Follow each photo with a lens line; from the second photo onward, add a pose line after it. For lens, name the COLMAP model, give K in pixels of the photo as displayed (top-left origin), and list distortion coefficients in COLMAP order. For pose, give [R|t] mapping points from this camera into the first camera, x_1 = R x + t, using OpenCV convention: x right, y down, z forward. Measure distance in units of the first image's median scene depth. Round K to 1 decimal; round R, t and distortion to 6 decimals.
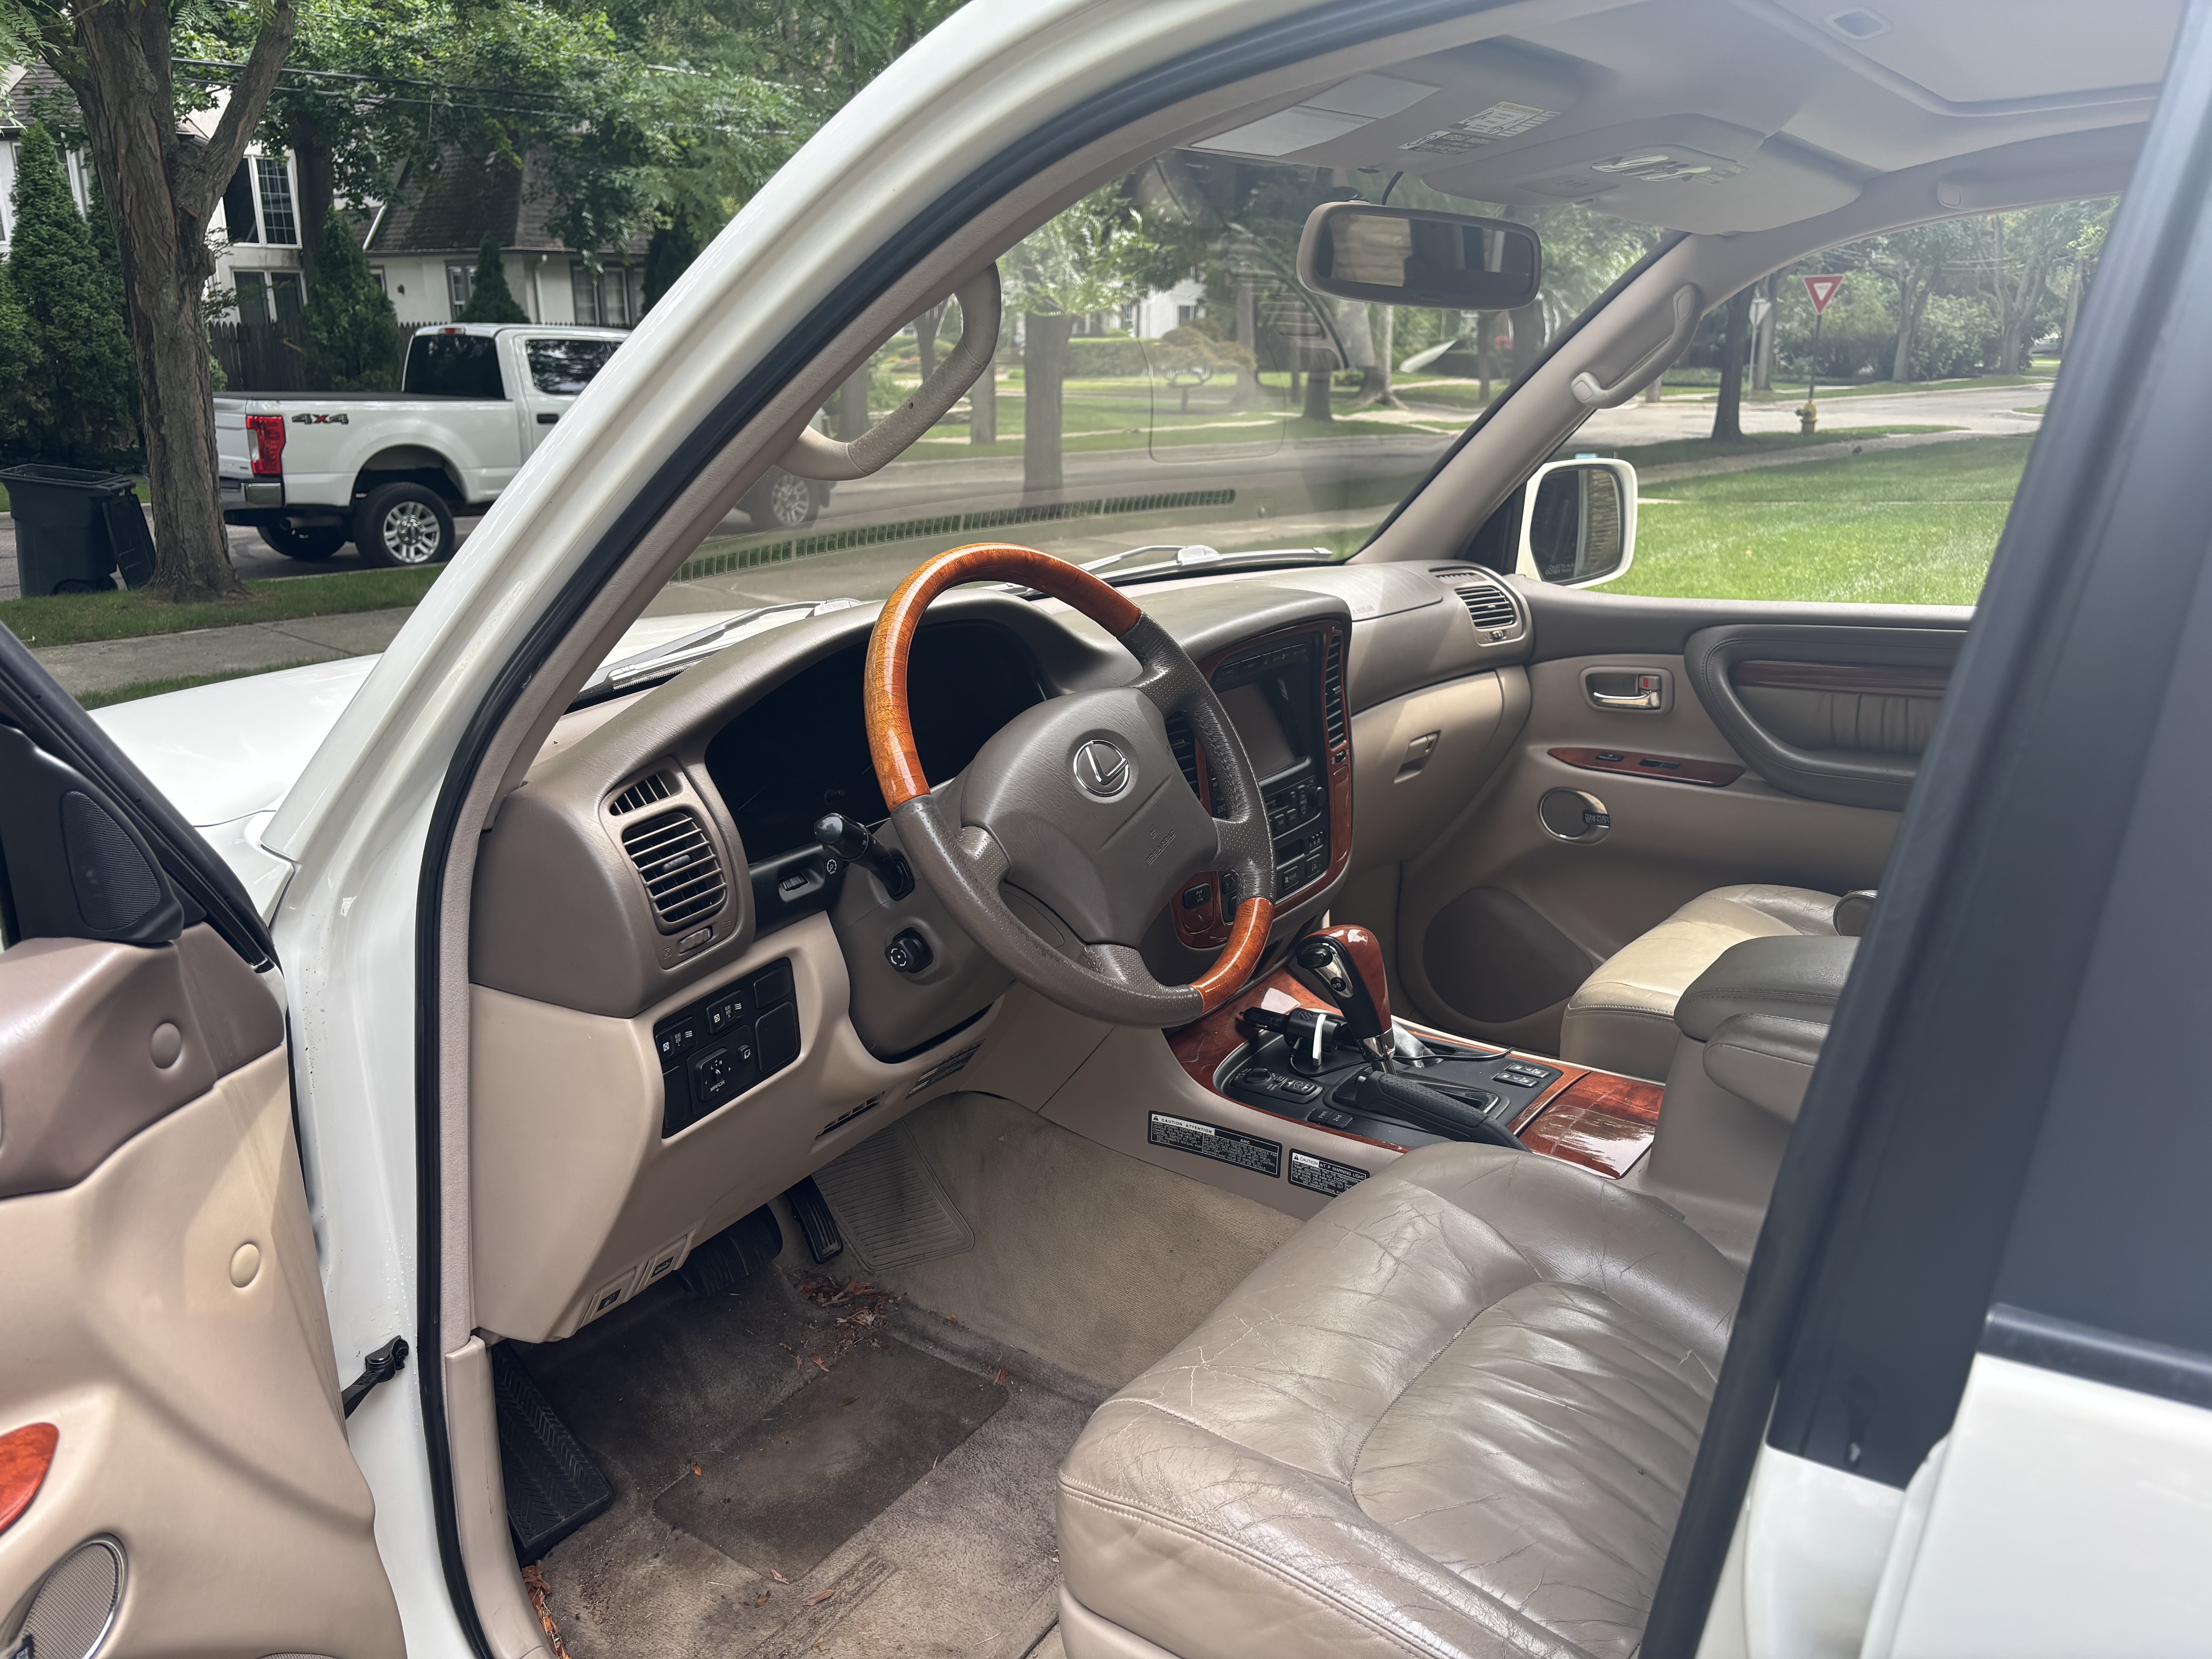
lens RADIAL K [[1670.0, 0, 1095.9], [0, 1670.0, 841.7], [0, 0, 1]] dist [0.018985, -0.023789]
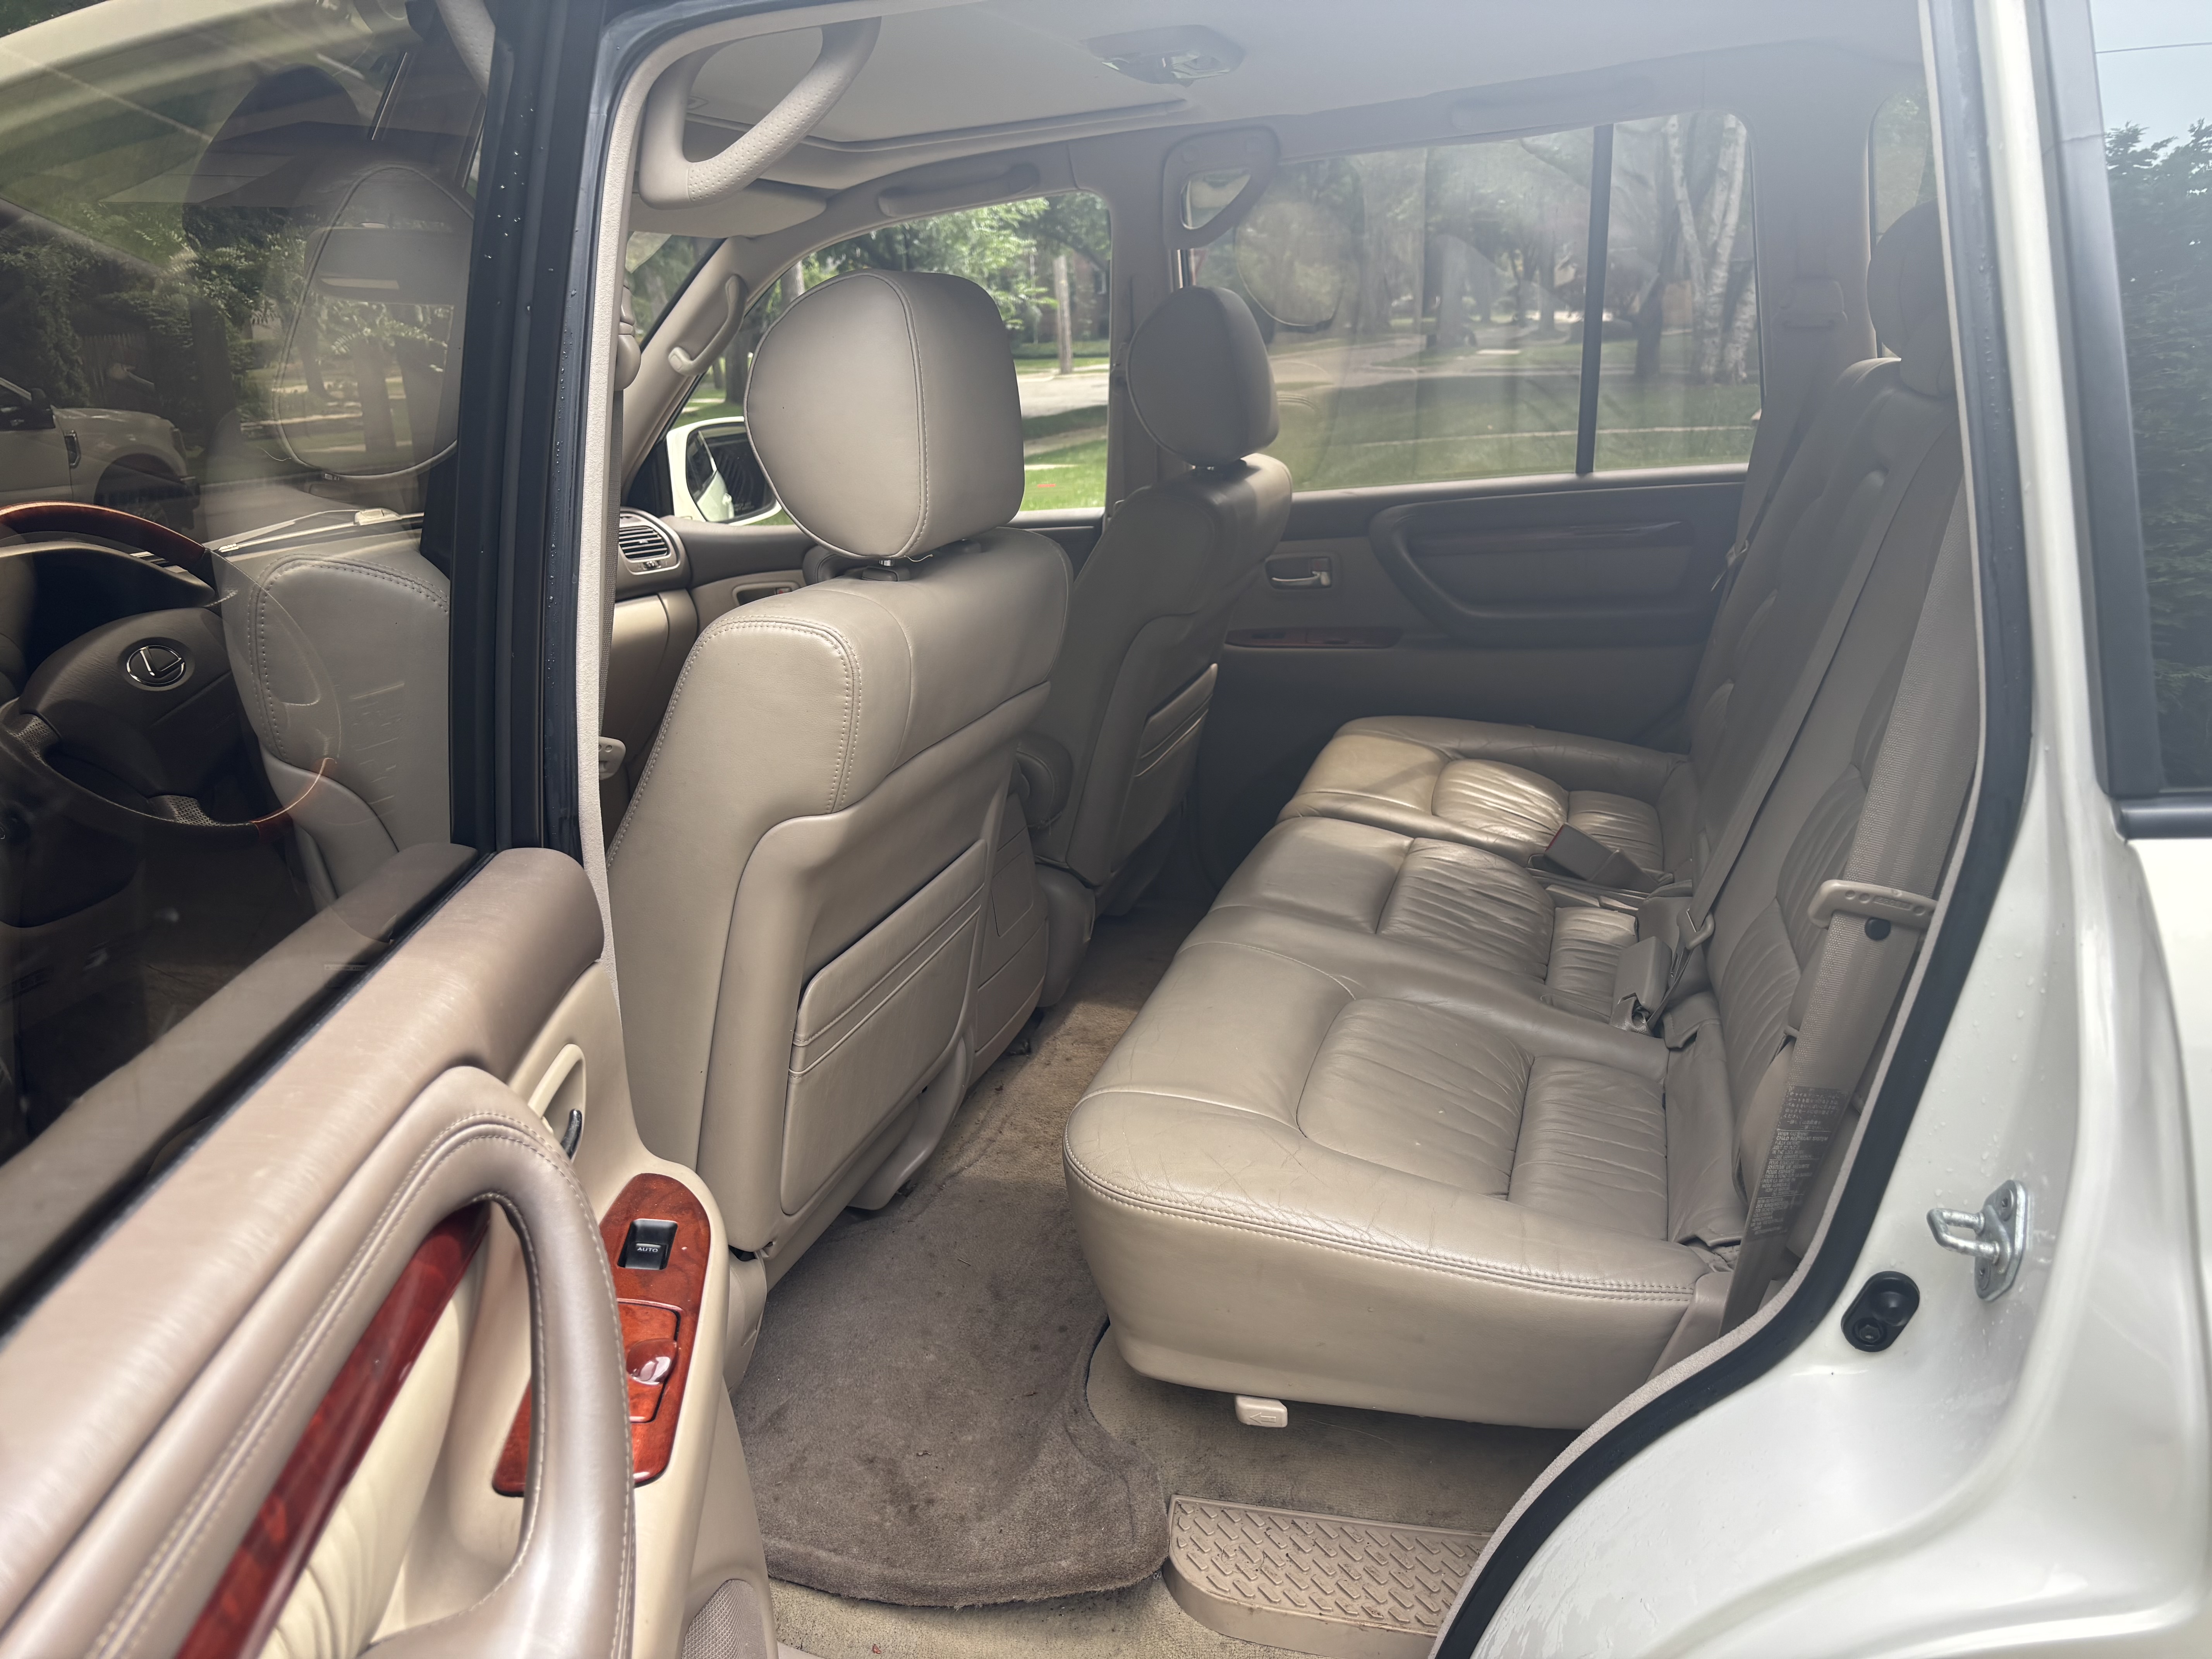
lens RADIAL K [[1670.0, 0, 1124.7], [0, 1670.0, 828.0], [0, 0, 1]] dist [0.018985, -0.023789]
pose [[0.942059, -0.131724, 0.308504, 0.160341], [0.131146, 0.991103, 0.022706, 0.081810], [-0.308750, 0.019068, 0.950952, -0.256103]]
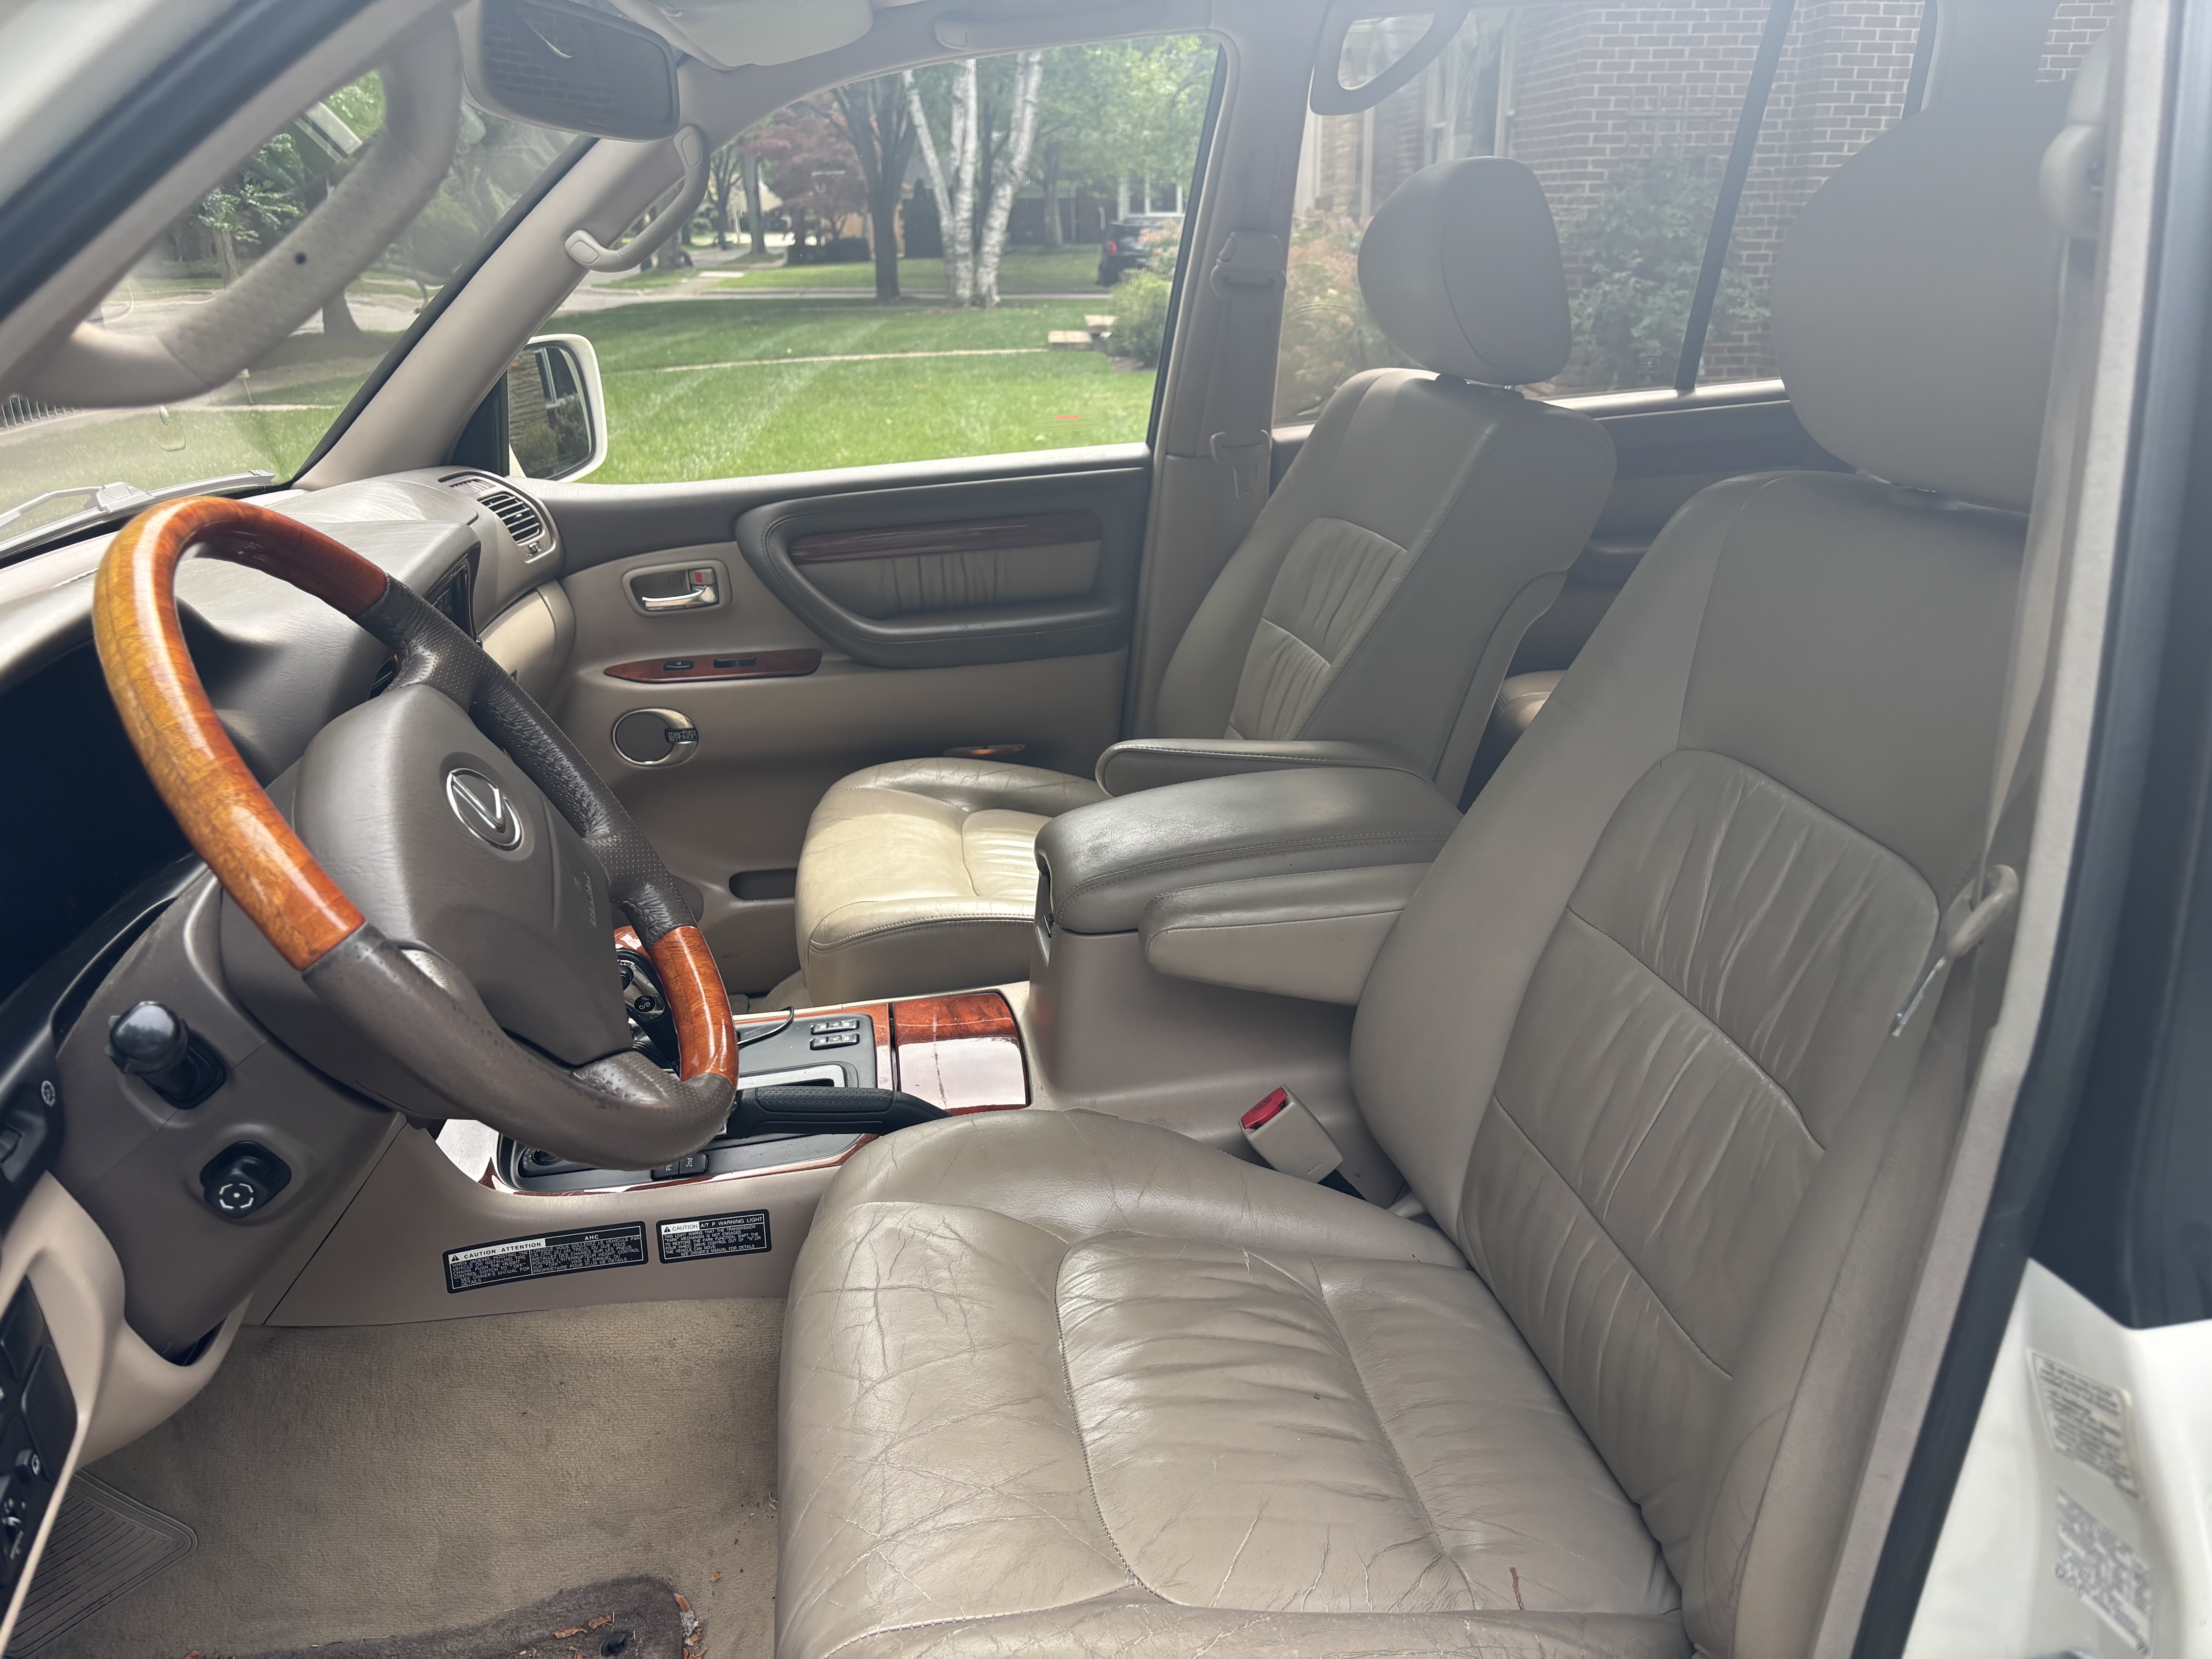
lens RADIAL K [[1670.0, 0, 1093.1], [0, 1670.0, 813.2], [0, 0, 1]] dist [0.018985, -0.023789]
pose [[0.716326, -0.245569, 0.653126, -0.140108], [0.214140, 0.968223, 0.129182, -0.041764], [-0.664095, 0.047324, 0.746149, 0.182680]]
